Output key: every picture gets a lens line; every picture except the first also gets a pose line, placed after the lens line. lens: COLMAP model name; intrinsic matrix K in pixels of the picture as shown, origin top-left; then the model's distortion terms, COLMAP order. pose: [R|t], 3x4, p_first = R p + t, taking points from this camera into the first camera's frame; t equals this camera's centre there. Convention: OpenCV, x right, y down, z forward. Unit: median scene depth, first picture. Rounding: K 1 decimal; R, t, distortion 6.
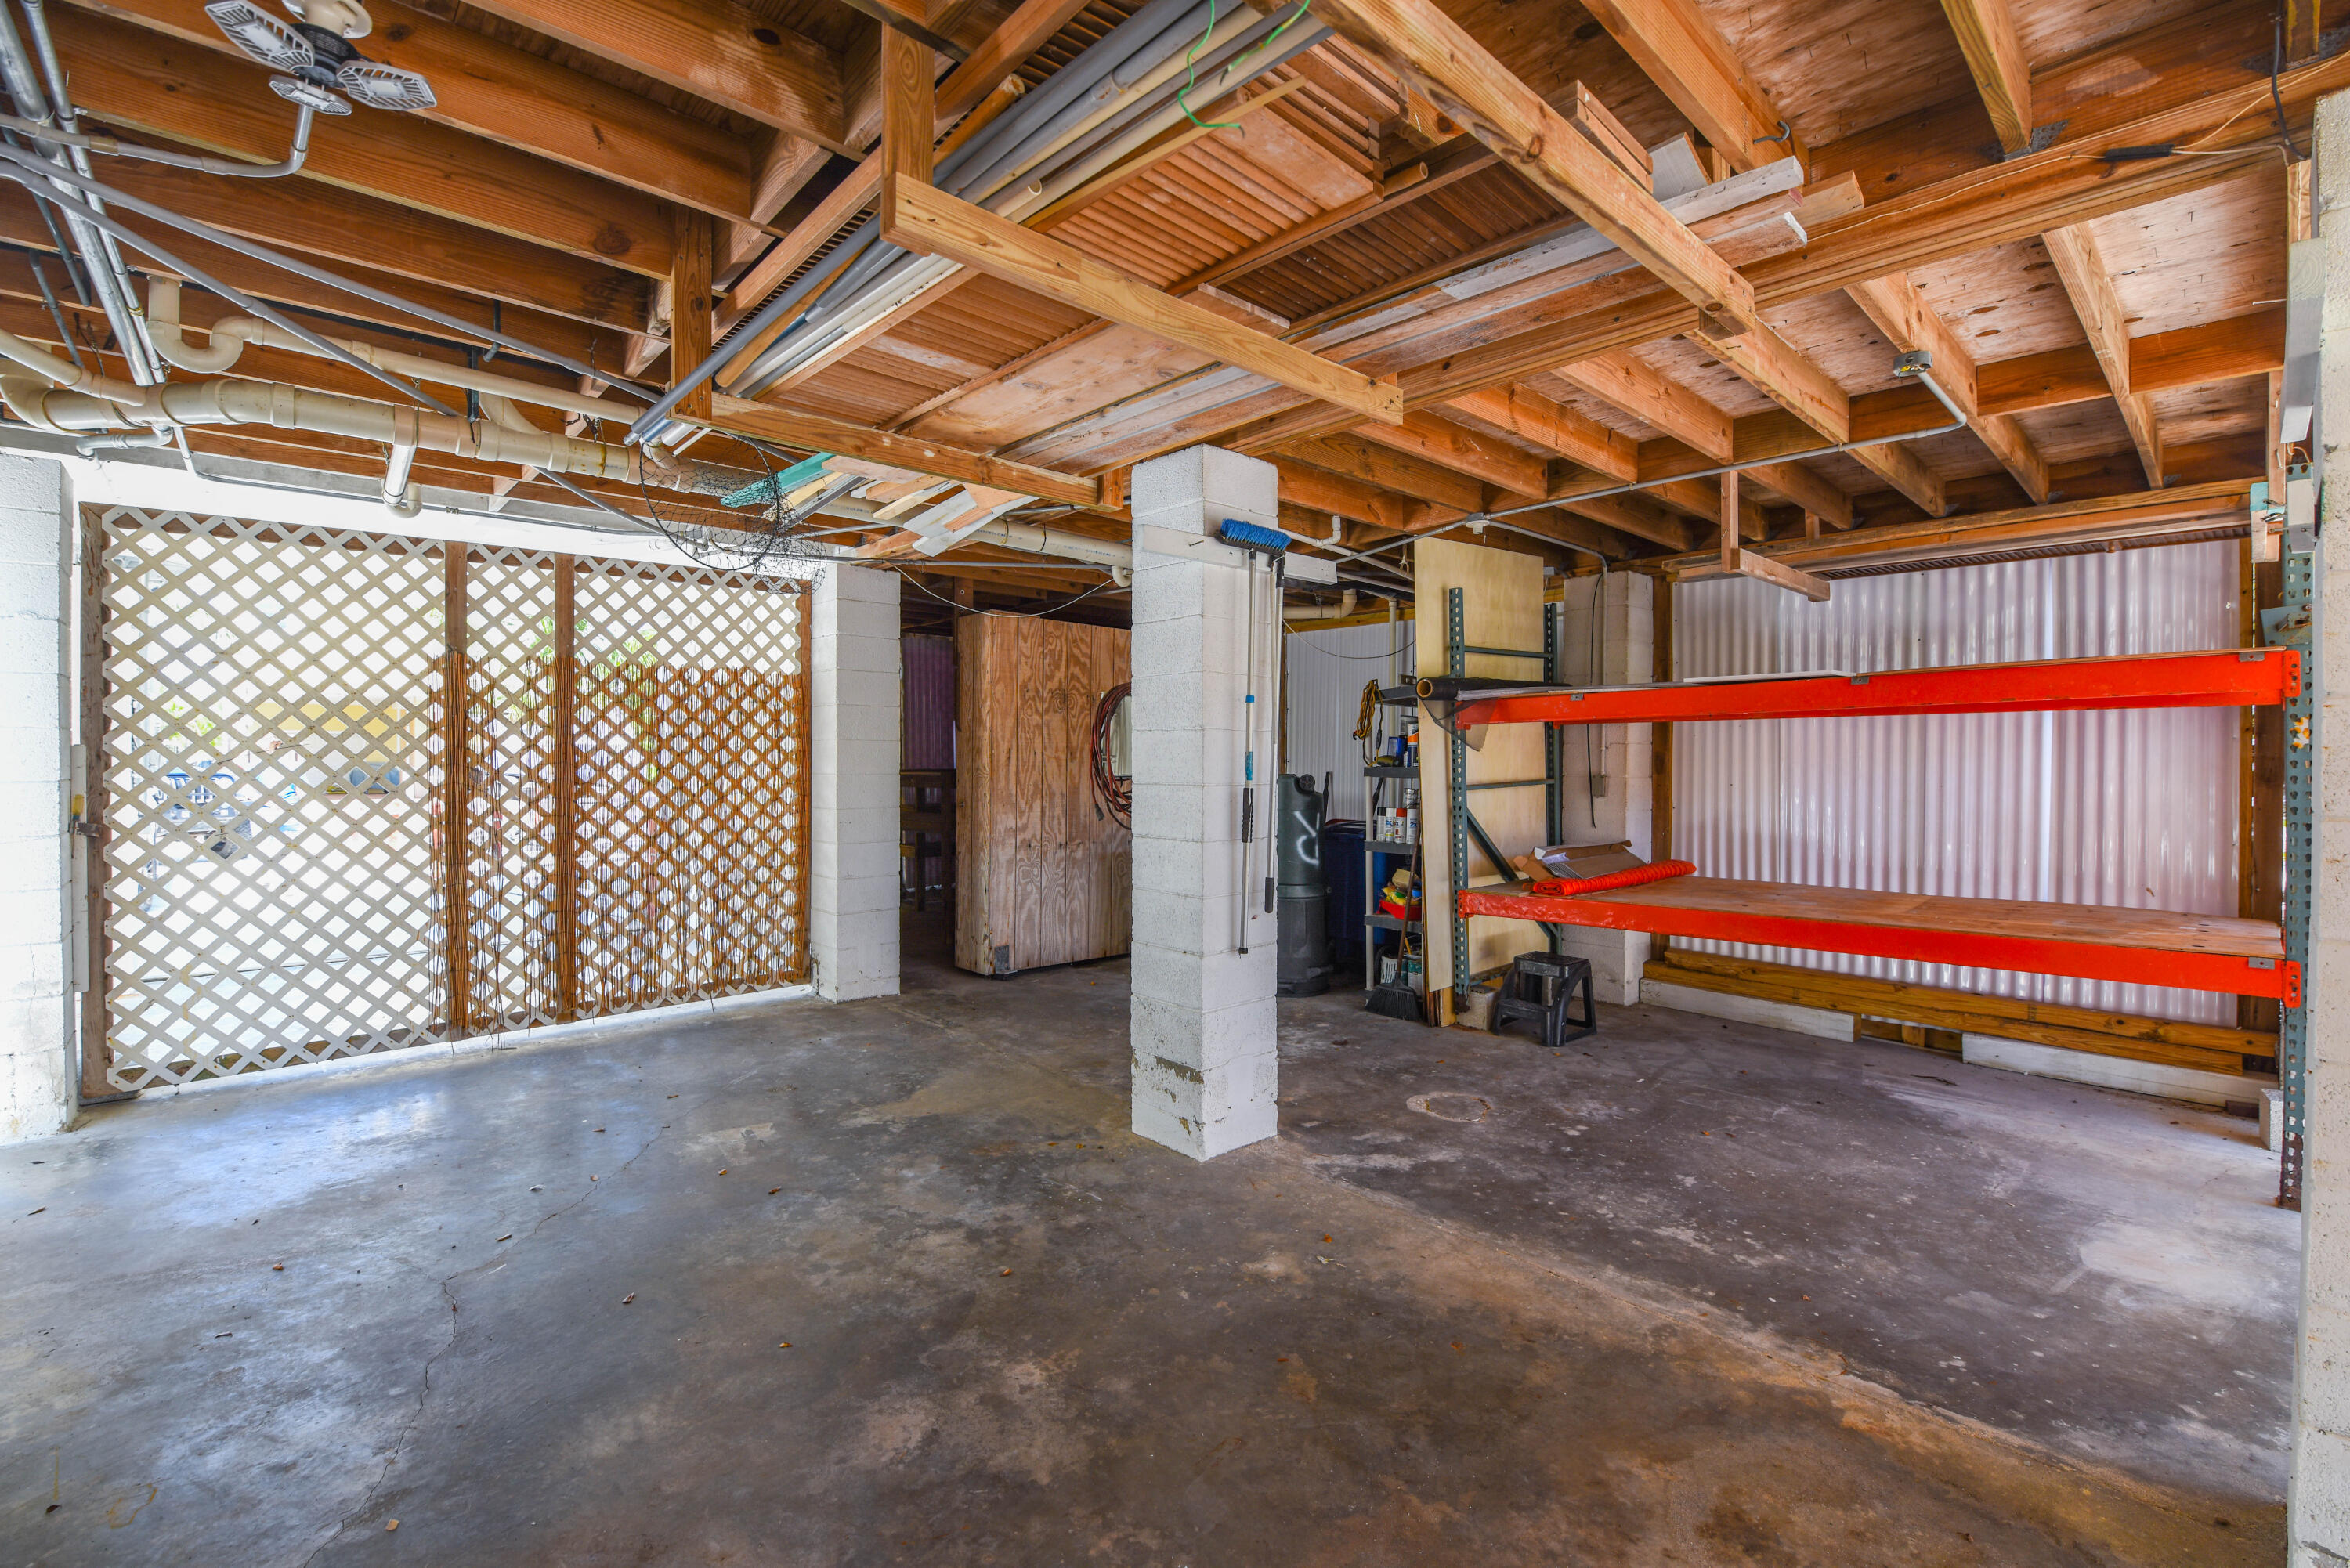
lens RADIAL K [[1022.3, 0, 1180.5], [0, 1022.3, 779.6], [0, 0, 1]] dist [-0.000901, -0.012705]
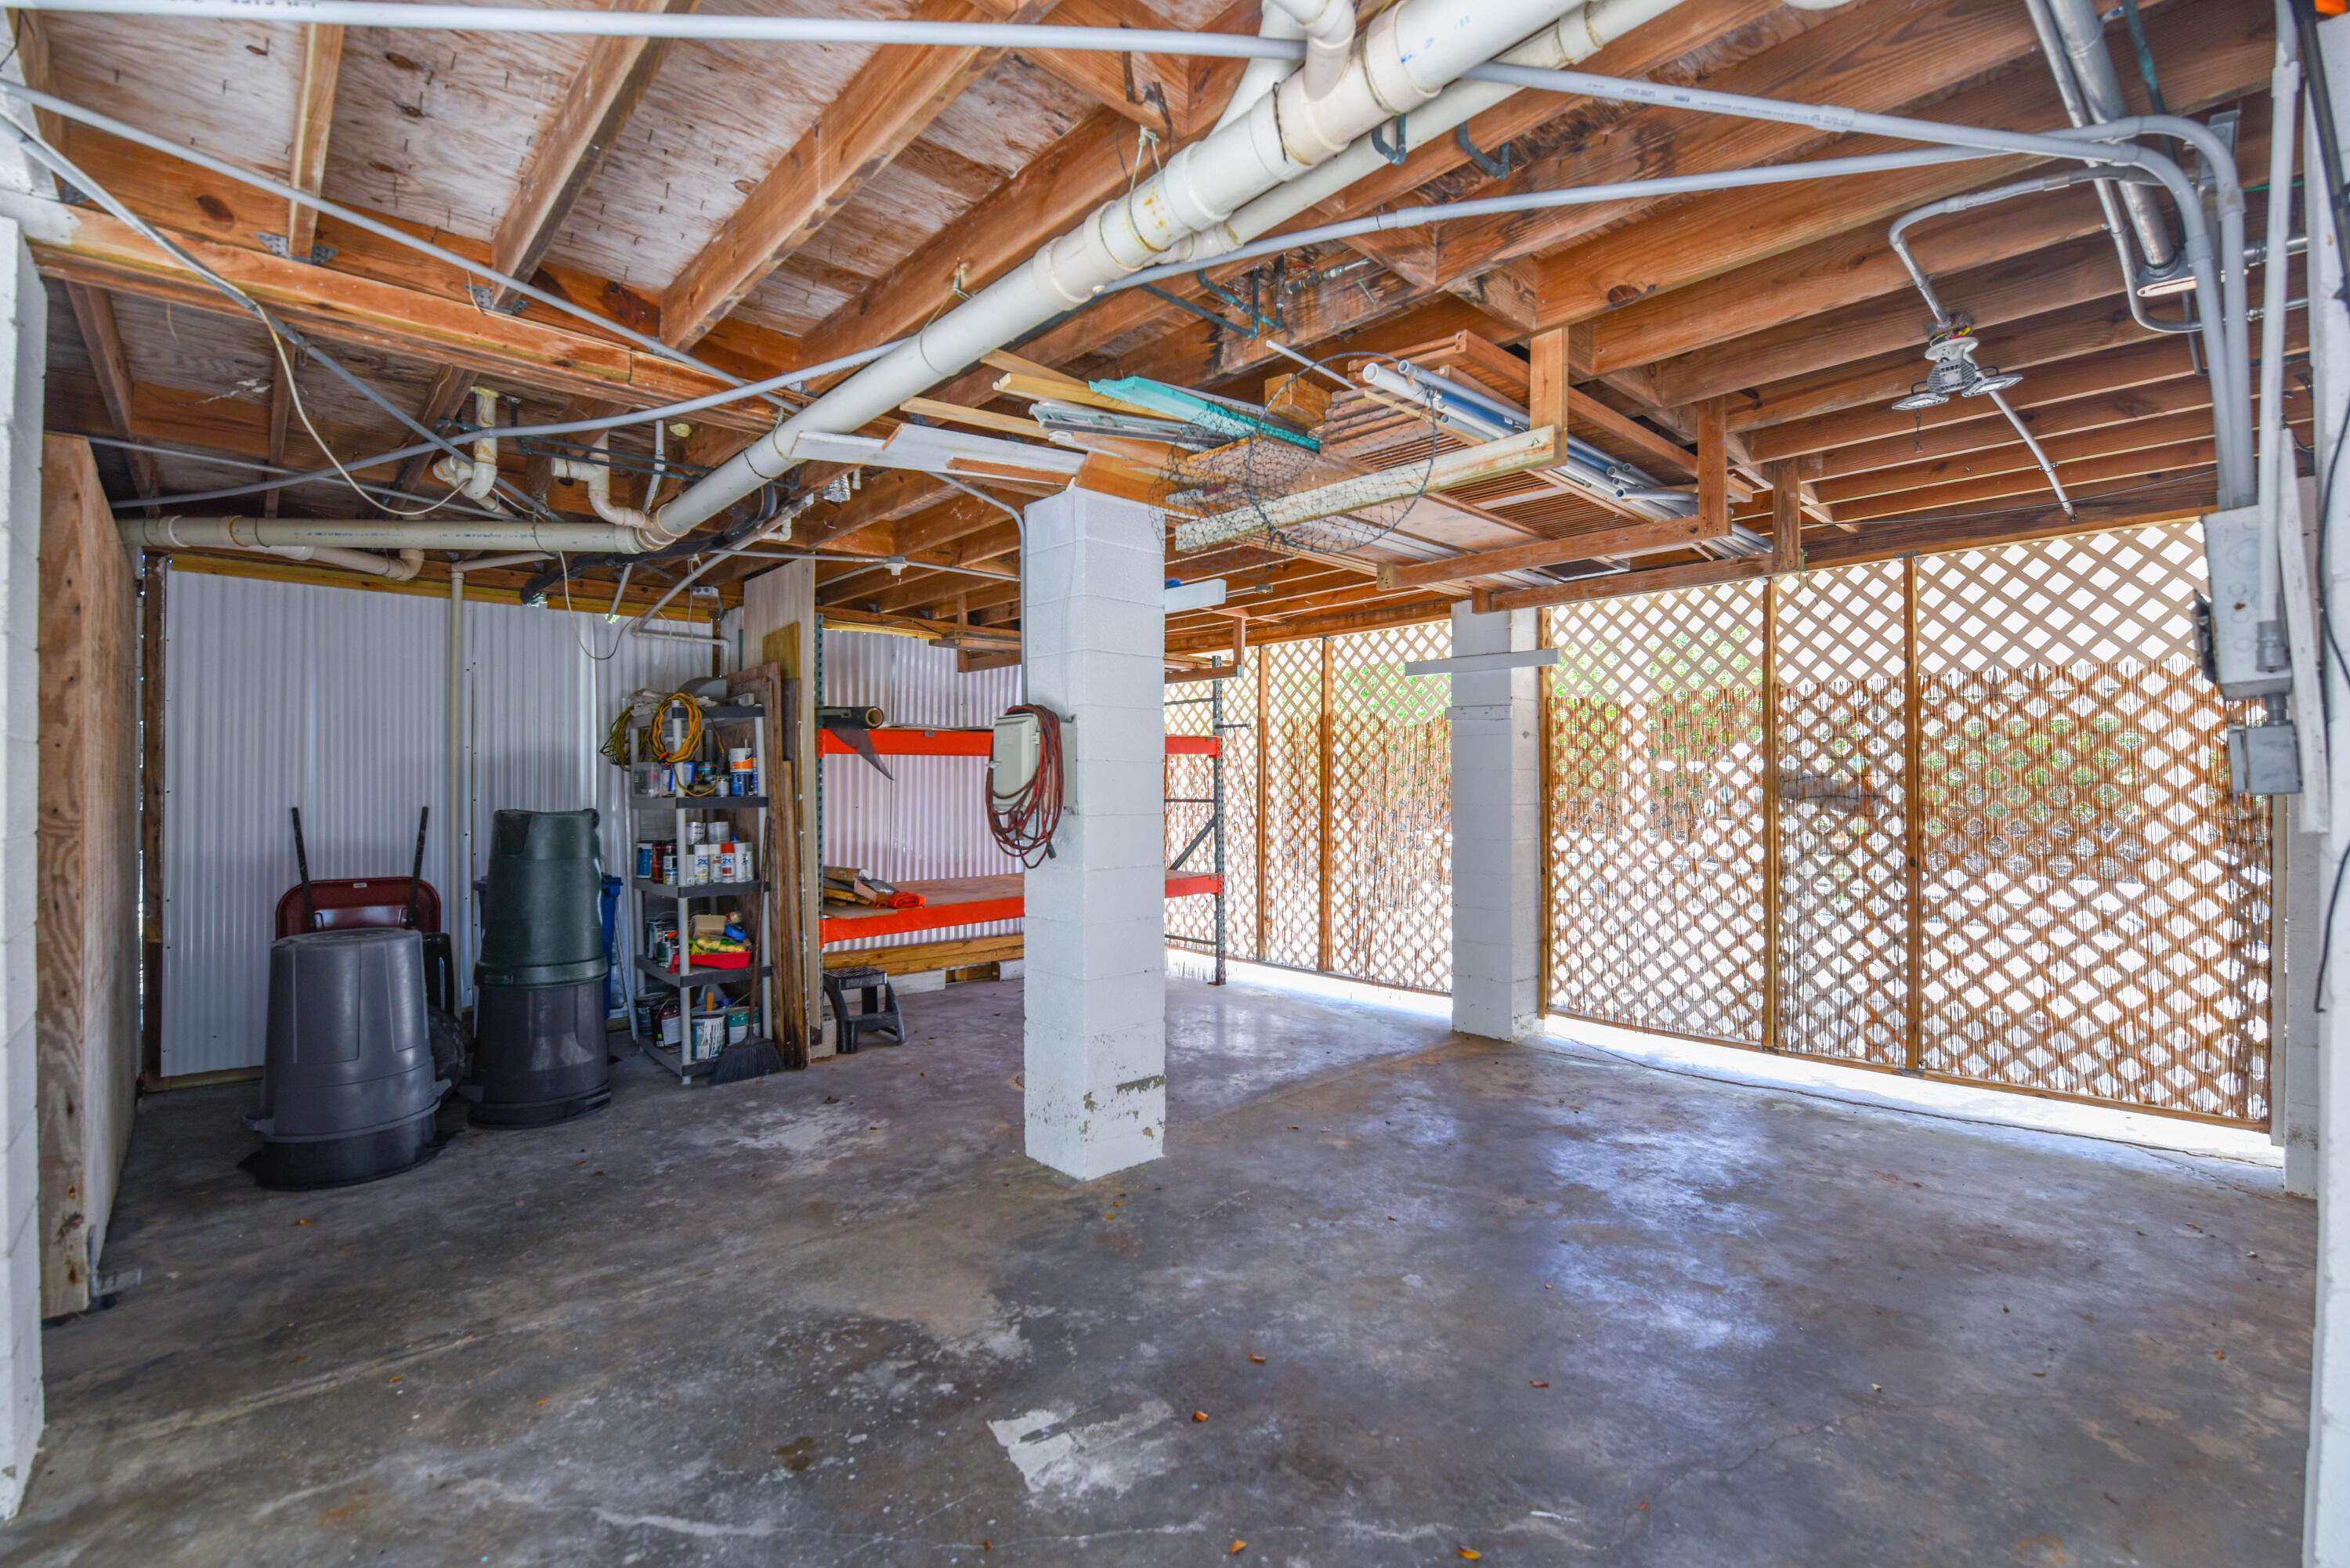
lens RADIAL K [[1022.3, 0, 1180.5], [0, 1022.3, 779.6], [0, 0, 1]] dist [-0.000901, -0.012705]
pose [[-0.001246, 0.000992, 0.999999, -0.982365], [0.023445, 0.999725, -0.000963, -0.027776], [-0.999724, 0.023444, -0.001269, 0.884050]]
